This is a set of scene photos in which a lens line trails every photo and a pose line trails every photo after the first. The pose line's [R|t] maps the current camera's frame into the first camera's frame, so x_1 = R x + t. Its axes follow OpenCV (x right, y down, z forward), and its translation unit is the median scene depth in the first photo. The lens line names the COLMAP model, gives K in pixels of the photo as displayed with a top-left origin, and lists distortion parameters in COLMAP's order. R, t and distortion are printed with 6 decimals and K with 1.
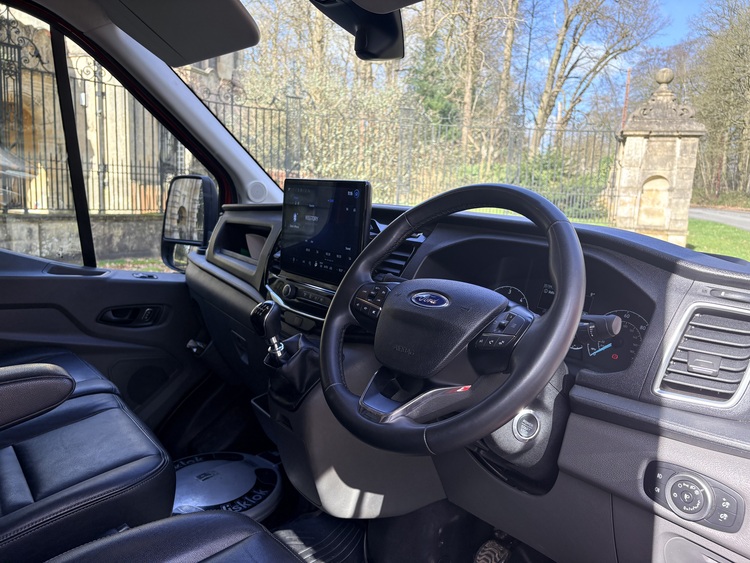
lens RADIAL K [[571.0, 0, 371.9], [0, 571.0, 284.3], [0, 0, 1]] dist [0.044638, -0.047572]
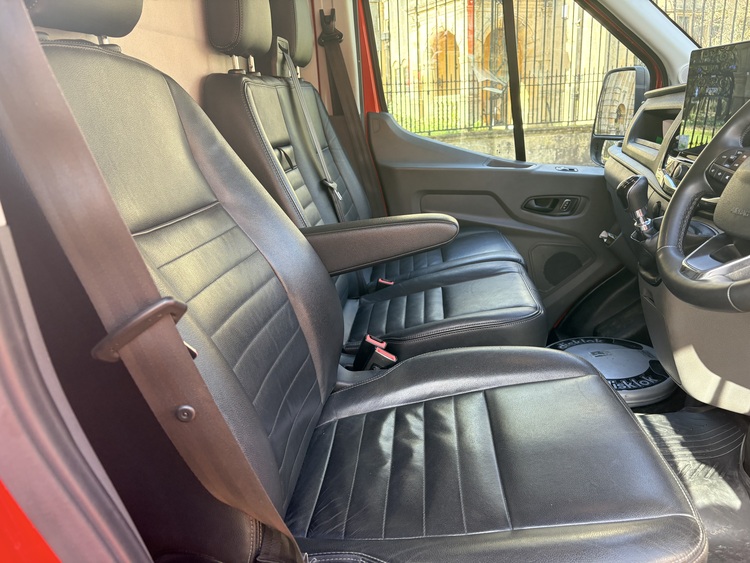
lens RADIAL K [[571.0, 0, 381.2], [0, 571.0, 279.3], [0, 0, 1]] dist [0.044638, -0.047572]
pose [[0.721185, 0.120485, -0.682185, 0.125425], [-0.026385, 0.988822, 0.146749, 0.043412], [0.692240, -0.087834, 0.716302, -0.043309]]
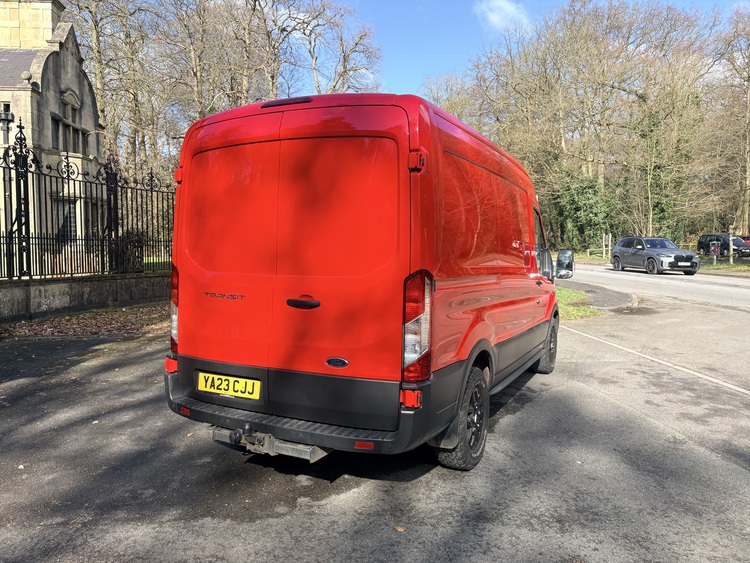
lens RADIAL K [[571.0, 0, 373.6], [0, 571.0, 281.9], [0, 0, 1]] dist [0.044638, -0.047572]
pose [[0.909515, -0.067860, 0.410095, -1.715256], [0.107677, 0.991371, -0.074762, 0.262814], [-0.401483, 0.112155, 0.908974, -2.009177]]
